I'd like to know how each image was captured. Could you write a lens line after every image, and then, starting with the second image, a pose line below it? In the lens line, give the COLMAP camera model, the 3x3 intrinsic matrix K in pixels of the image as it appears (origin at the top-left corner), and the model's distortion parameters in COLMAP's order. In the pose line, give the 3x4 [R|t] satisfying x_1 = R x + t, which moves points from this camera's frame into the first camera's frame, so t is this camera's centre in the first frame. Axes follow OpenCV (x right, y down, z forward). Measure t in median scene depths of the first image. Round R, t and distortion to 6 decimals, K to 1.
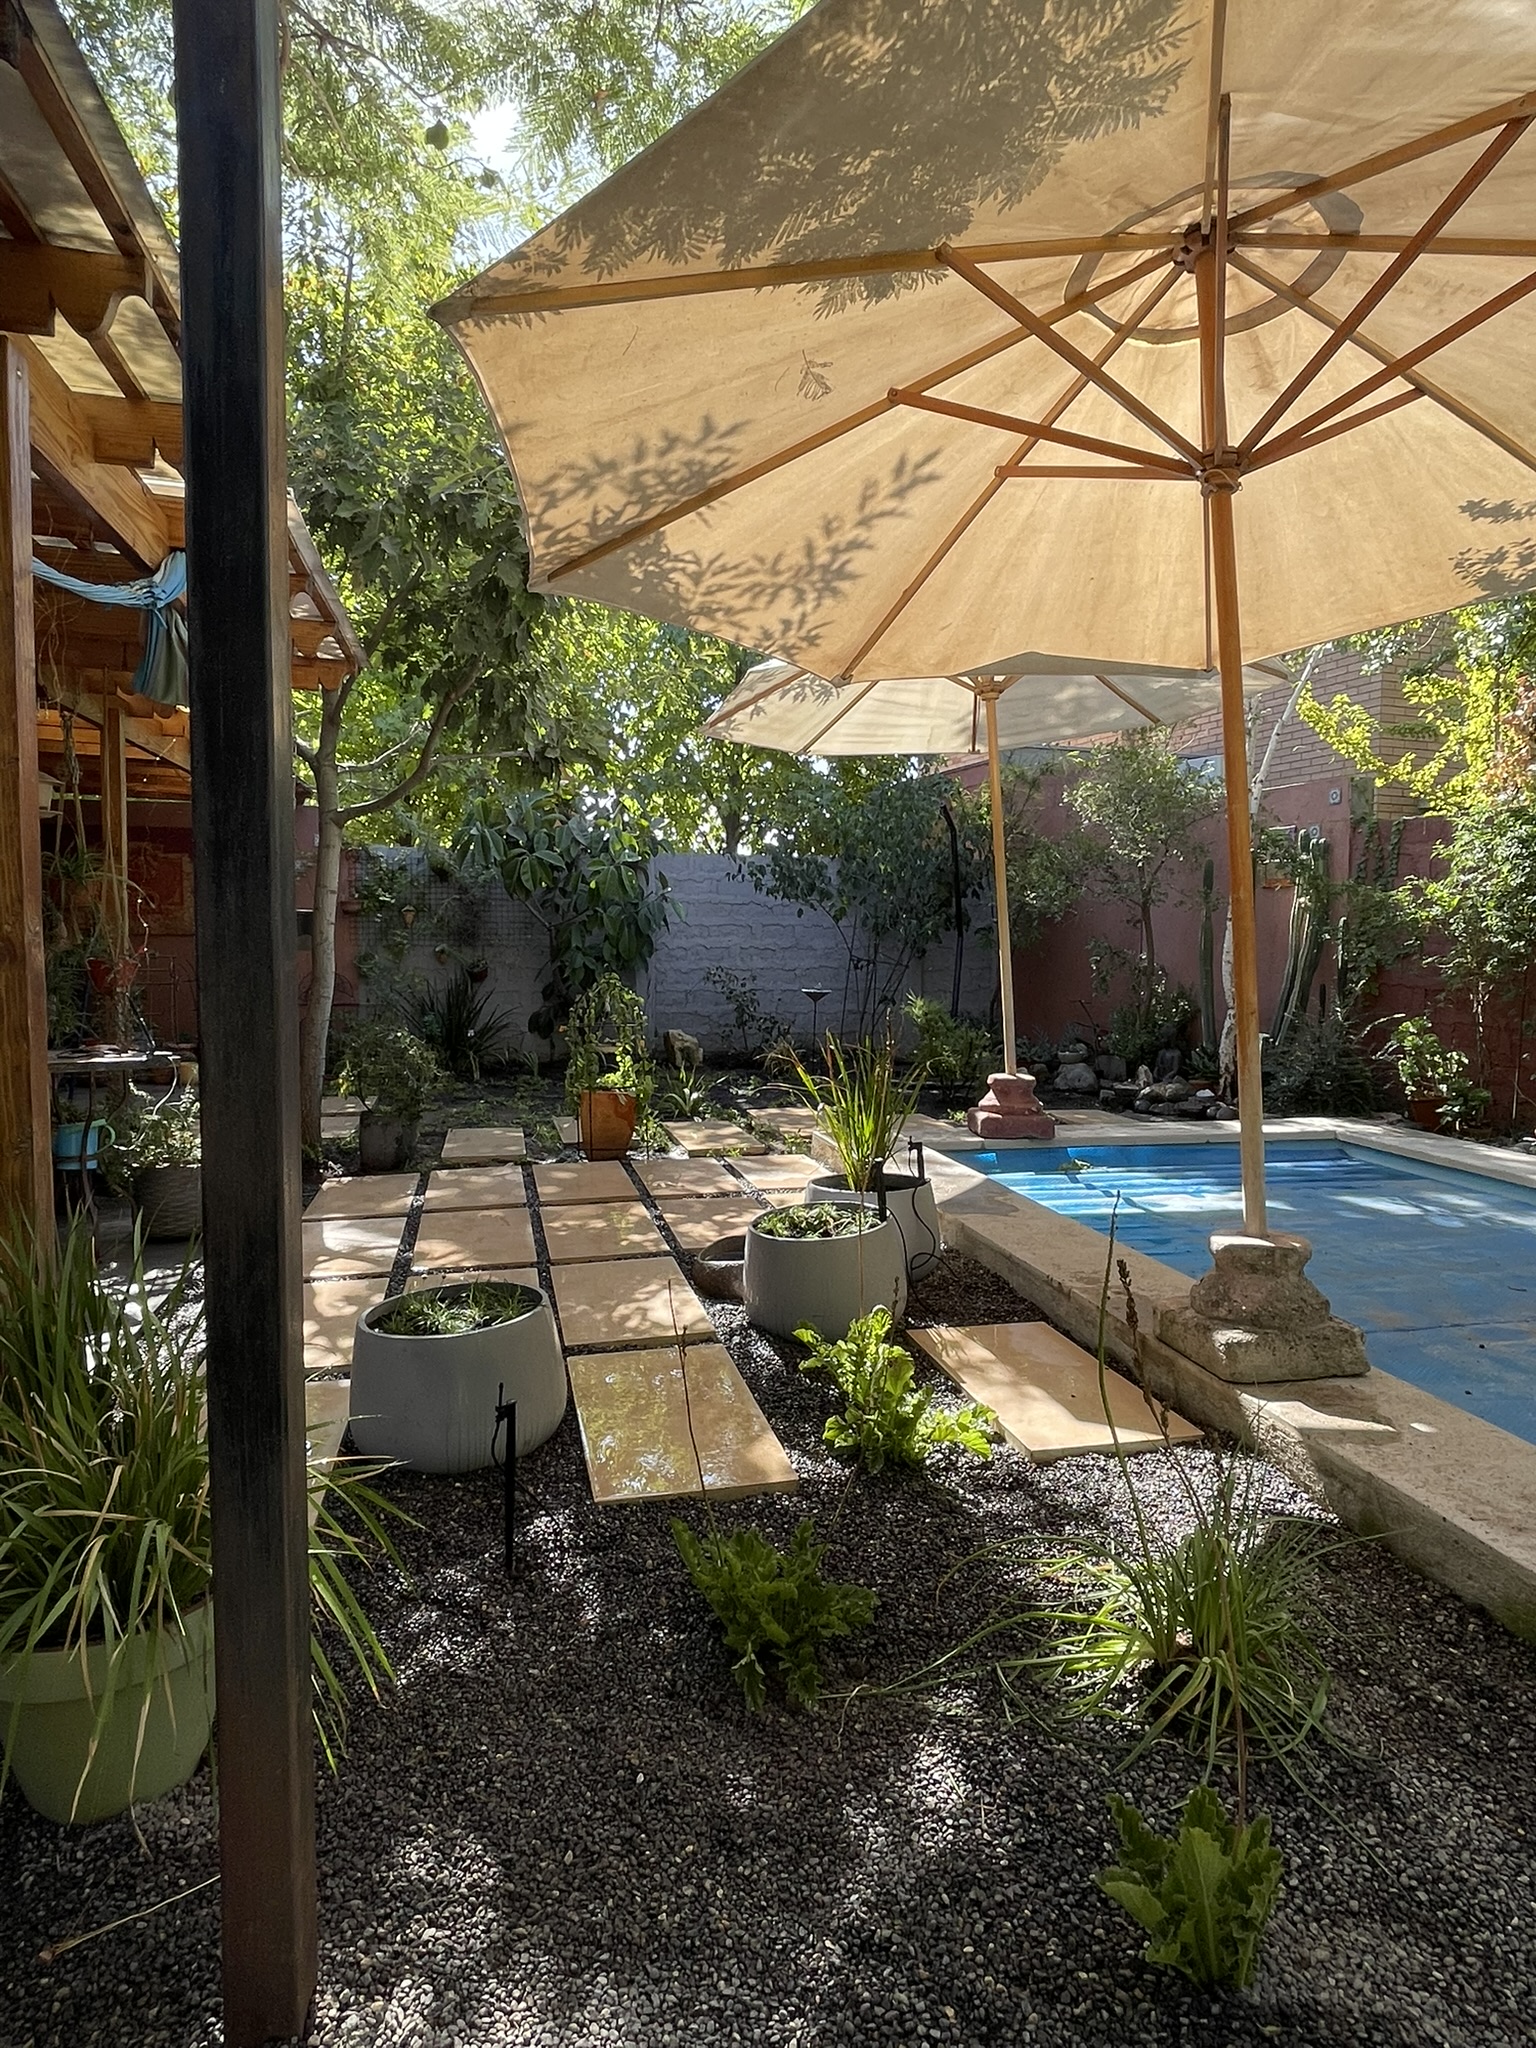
lens RADIAL K [[1231.4, 0, 770.7], [0, 1231.4, 1011.4], [0, 0, 1]] dist [-0.004533, -0.001794]
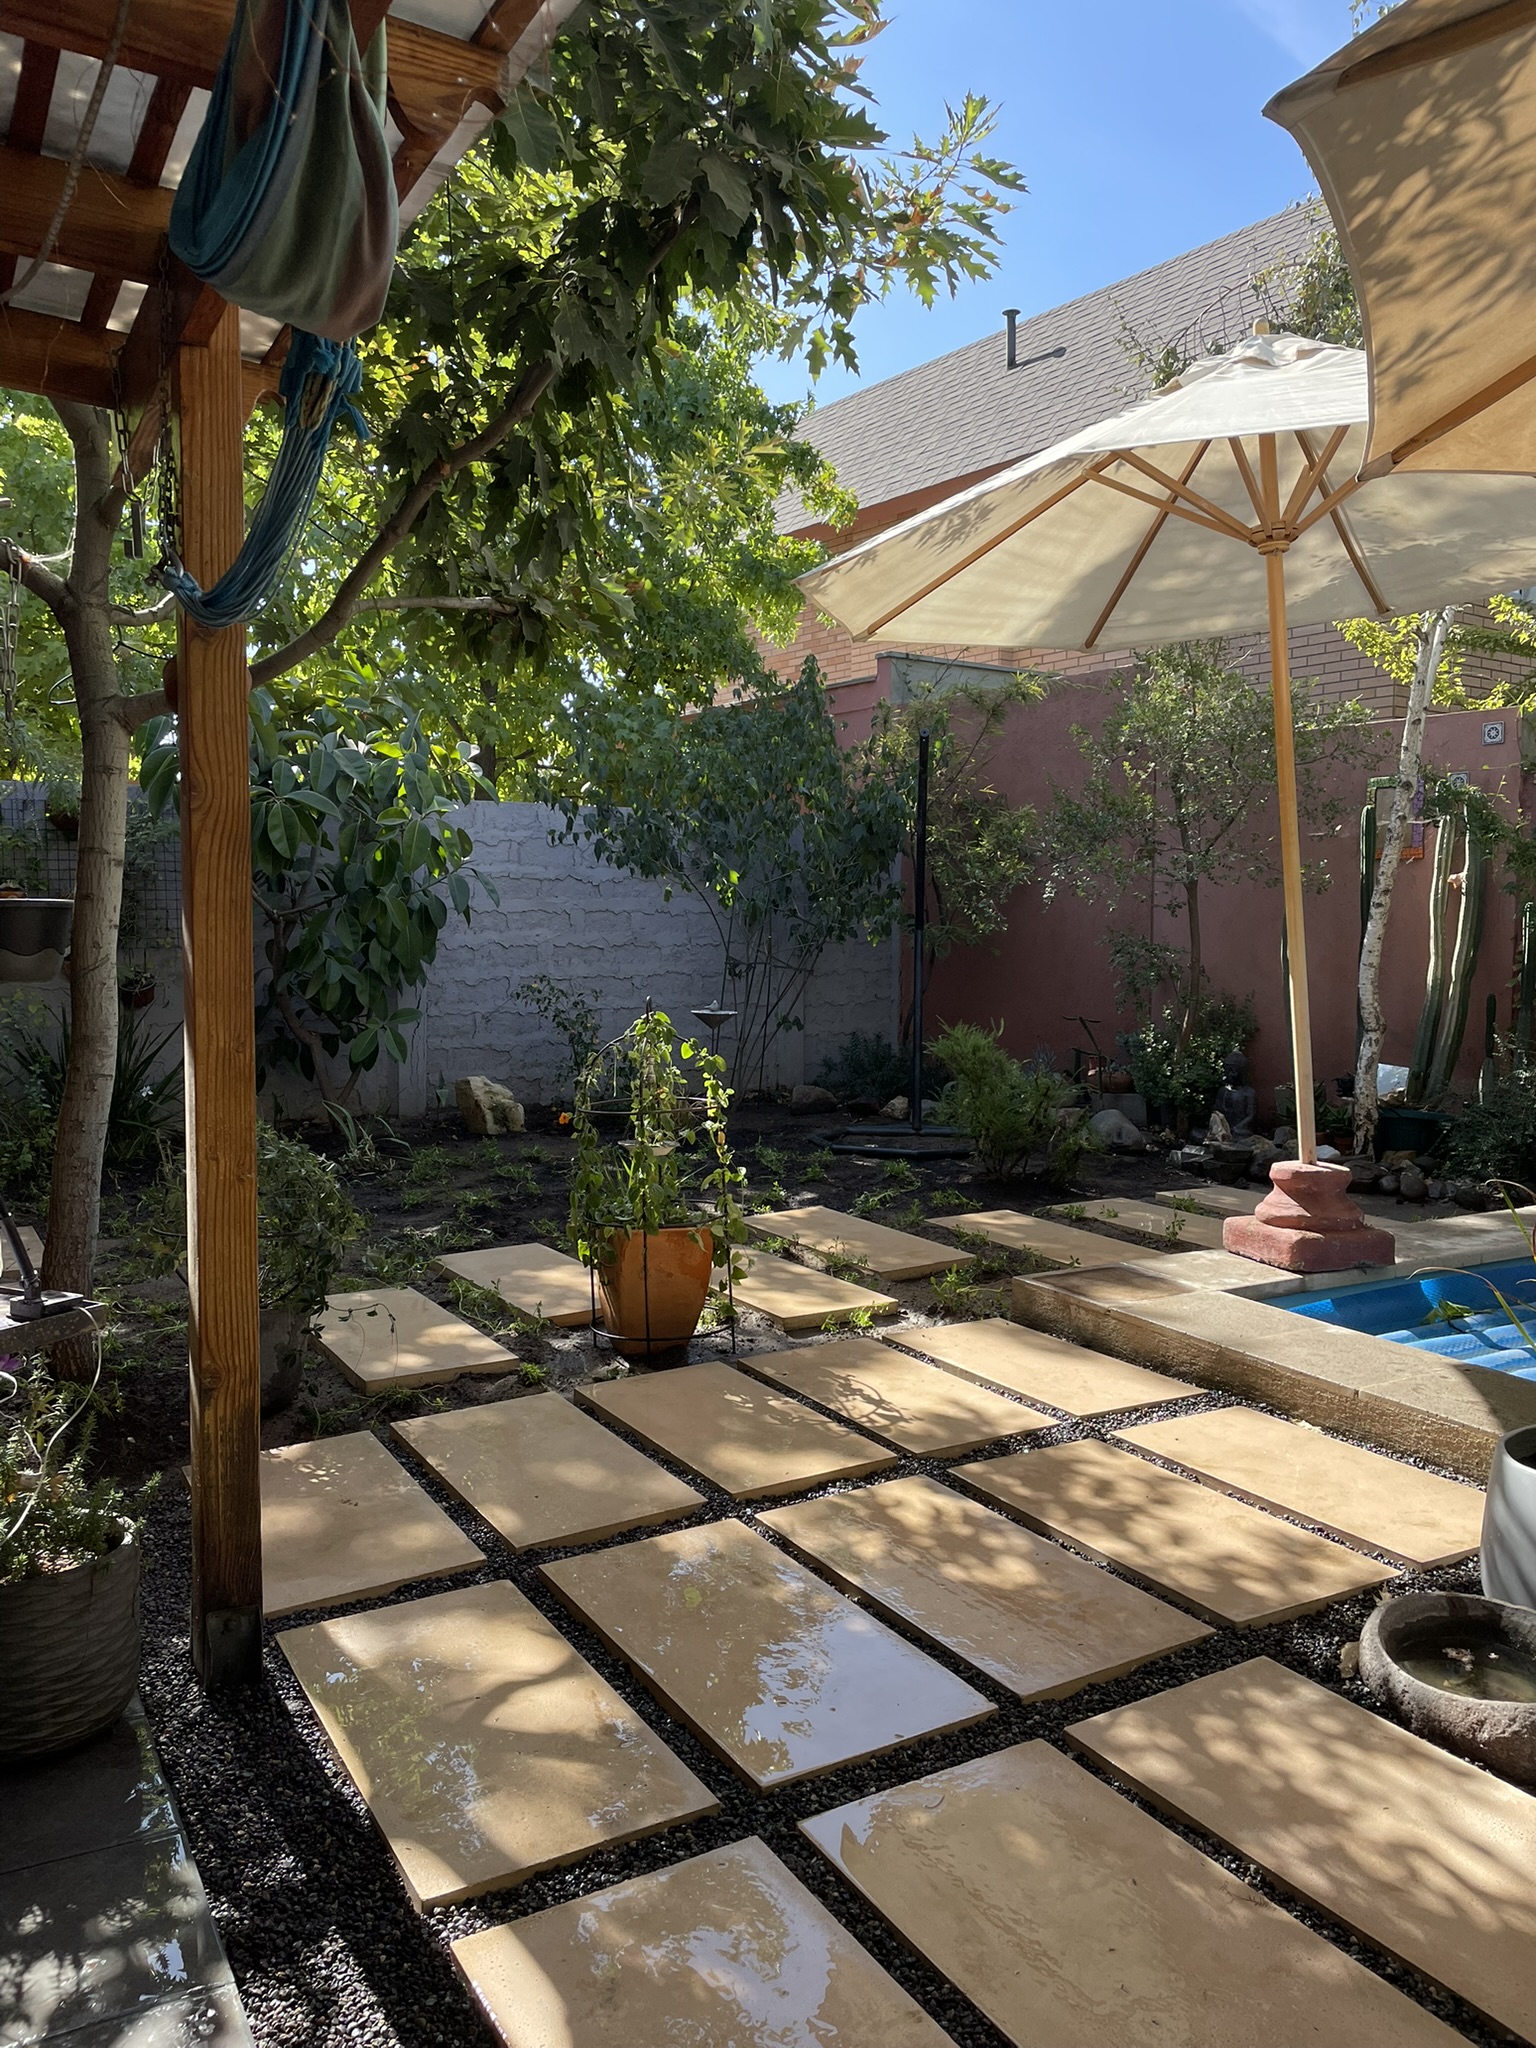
lens RADIAL K [[1534.9, 0, 771.9], [0, 1534.9, 993.2], [0, 0, 1]] dist [0.168815, -0.298945]
pose [[0.954218, -0.019628, 0.298466, -0.297278], [0.022210, 0.999739, -0.005261, -0.036220], [-0.298285, 0.011649, 0.954406, 0.335090]]
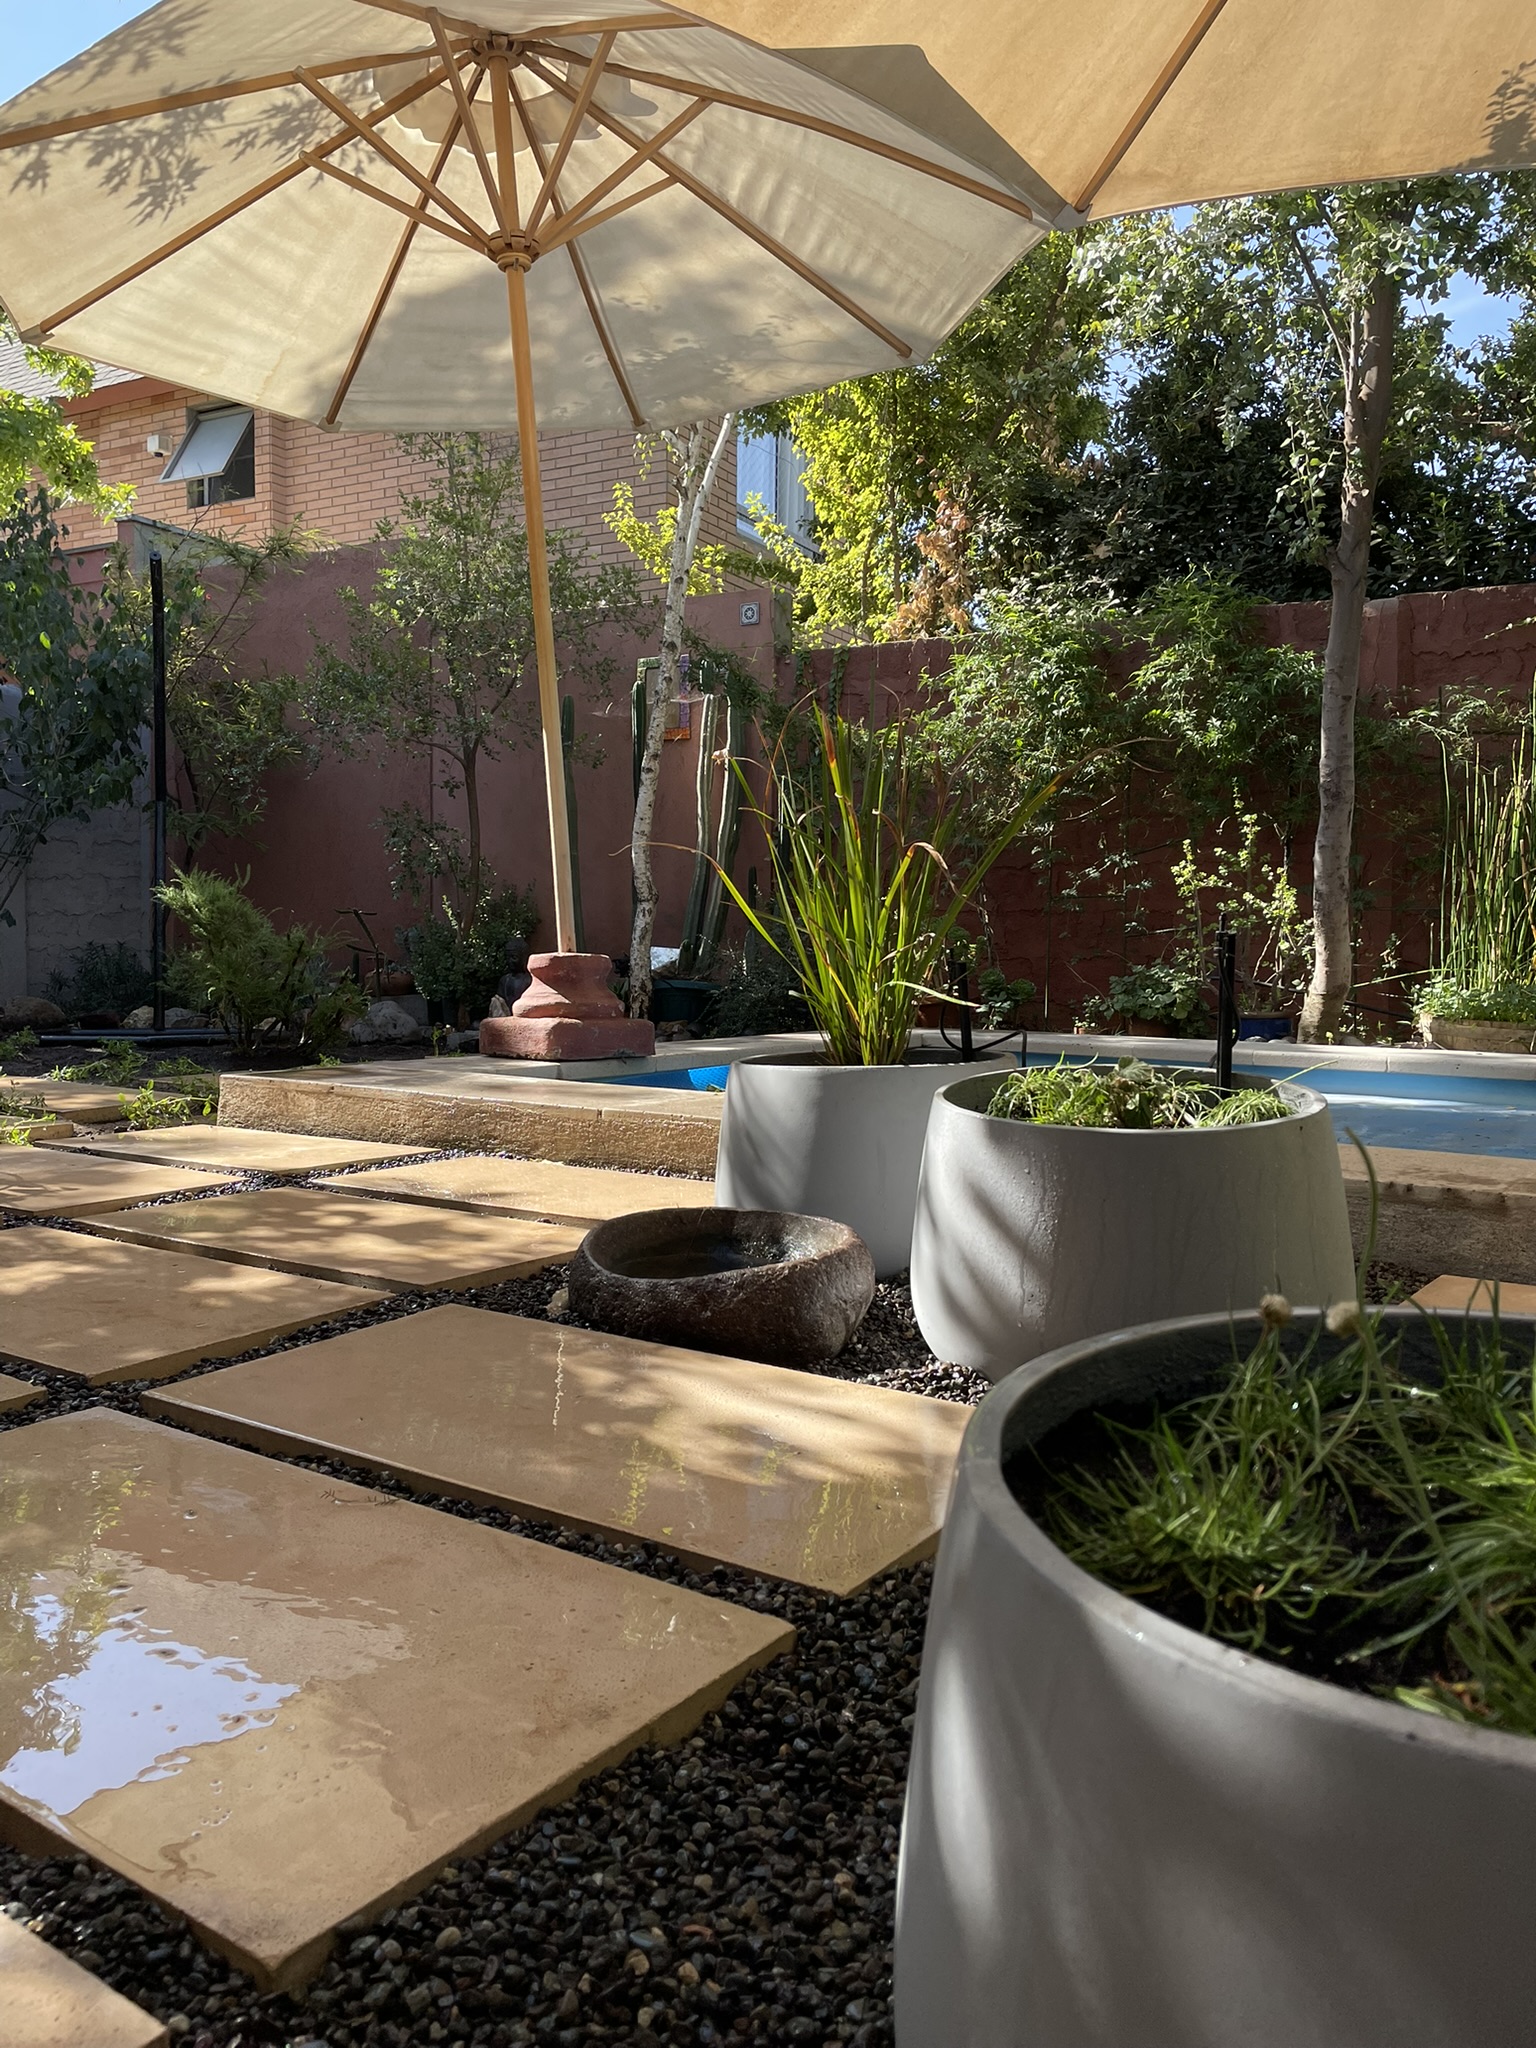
lens RADIAL K [[1540.4, 0, 751.2], [0, 1540.4, 1001.3], [0, 0, 1]] dist [0.077123, -0.102569]
pose [[0.749336, -0.026854, 0.661645, -0.213317], [0.039174, 0.999225, -0.003810, 0.080789], [-0.661030, 0.028774, 0.749808, 0.418271]]
